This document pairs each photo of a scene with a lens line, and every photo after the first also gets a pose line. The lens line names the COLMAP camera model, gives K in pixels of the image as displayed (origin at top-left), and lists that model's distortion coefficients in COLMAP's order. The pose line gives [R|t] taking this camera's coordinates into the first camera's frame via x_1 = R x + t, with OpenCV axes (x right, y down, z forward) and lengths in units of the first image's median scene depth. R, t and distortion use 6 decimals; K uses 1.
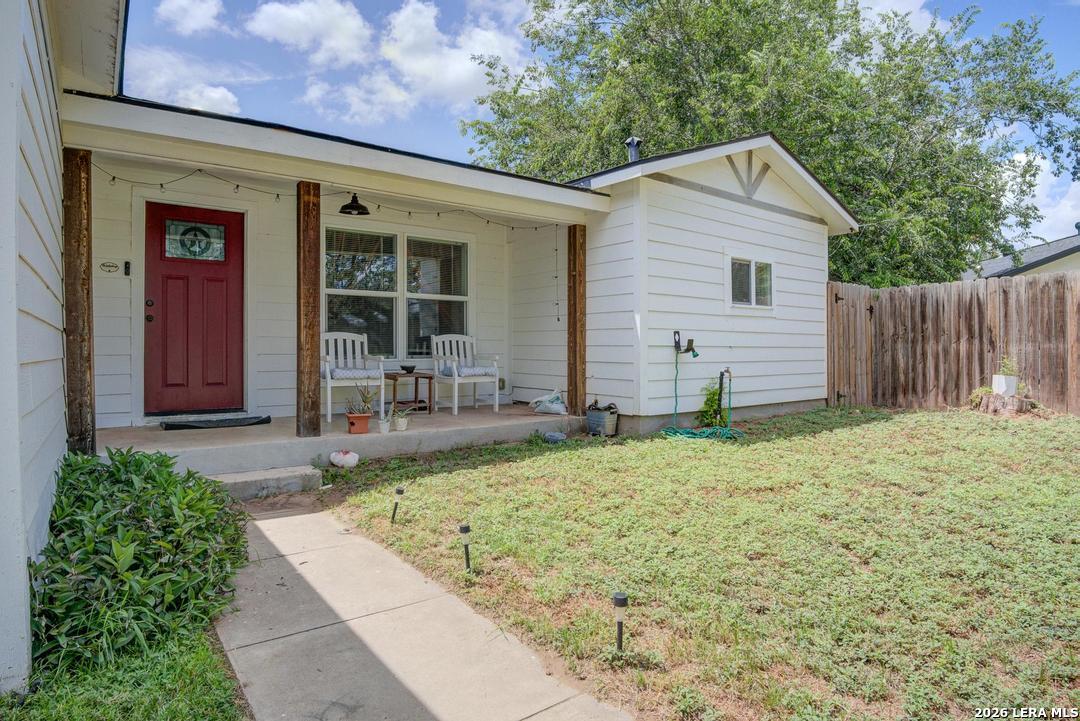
lens RADIAL K [[588.7, 0, 523.6], [0, 588.7, 355.0], [0, 0, 1]] dist [-0.054184, -0.000303]
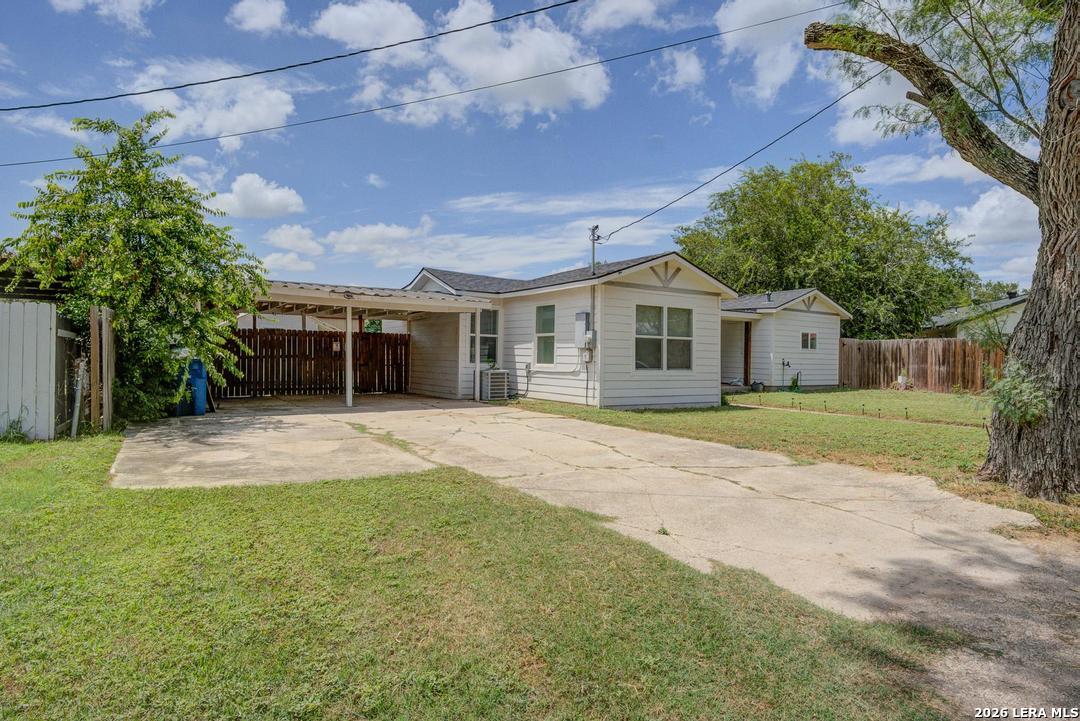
lens RADIAL K [[603.5, 0, 540.7], [0, 603.5, 344.1], [0, 0, 1]] dist [-0.054963, -0.000166]
pose [[0.998378, 0.020867, -0.052976, -0.761487], [-0.022029, 0.999527, -0.021440, -0.020455], [0.052504, 0.022572, 0.998366, -1.977770]]
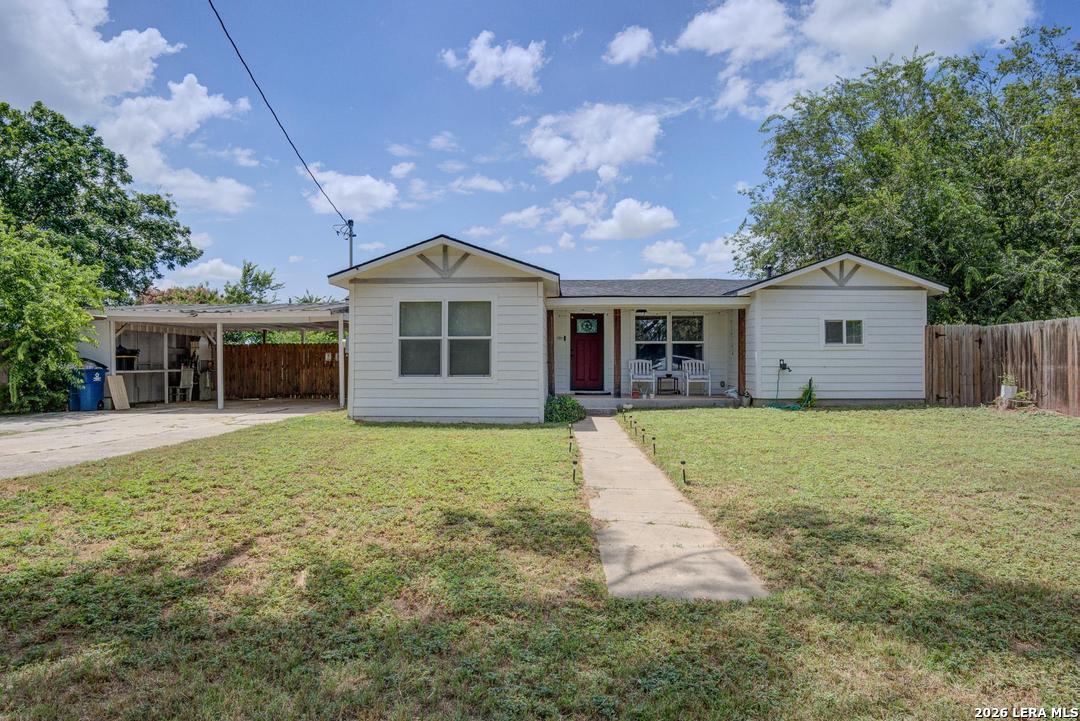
lens RADIAL K [[599.1, 0, 541.1], [0, 599.1, 380.7], [0, 0, 1]] dist [-0.048007, 0.000554]
pose [[0.786802, 0.021752, -0.616822, 0.824407], [-0.001483, 0.999443, 0.033353, -0.031112], [0.617204, -0.025328, 0.786396, -1.106859]]
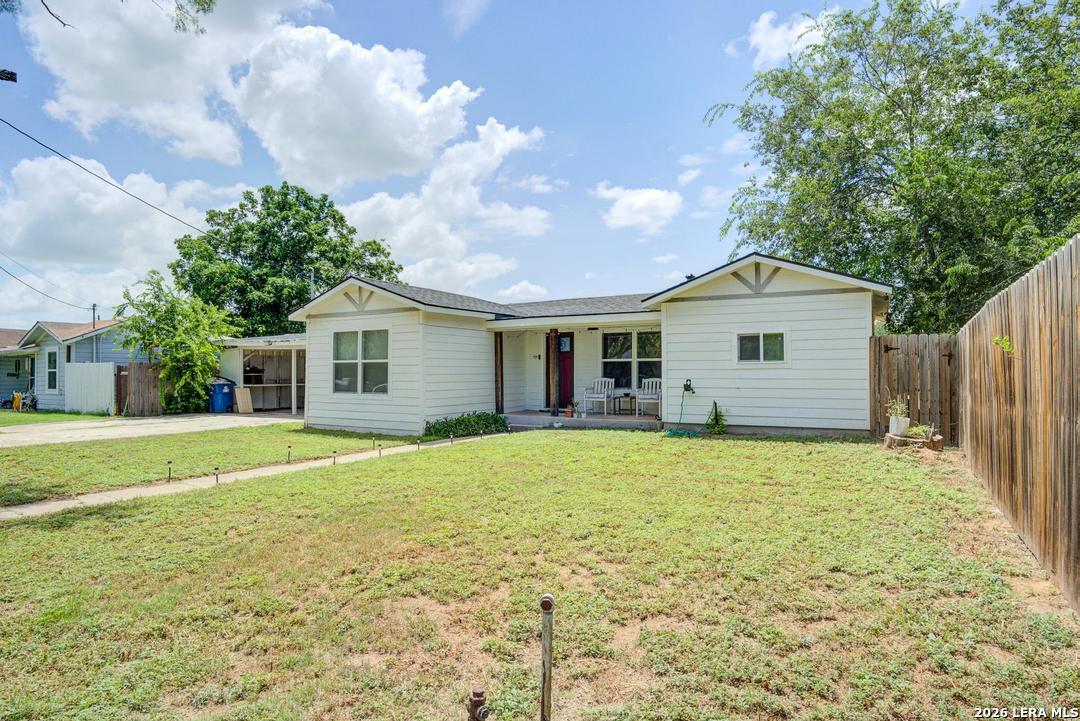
lens RADIAL K [[604.0, 0, 536.9], [0, 604.0, 418.0], [0, 0, 1]] dist [-0.039107, 0.000011]
pose [[0.407401, 0.069101, -0.910632, 1.685270], [-0.000090, 0.997136, 0.075625, -0.058142], [0.913250, -0.030728, 0.406240, -0.216310]]
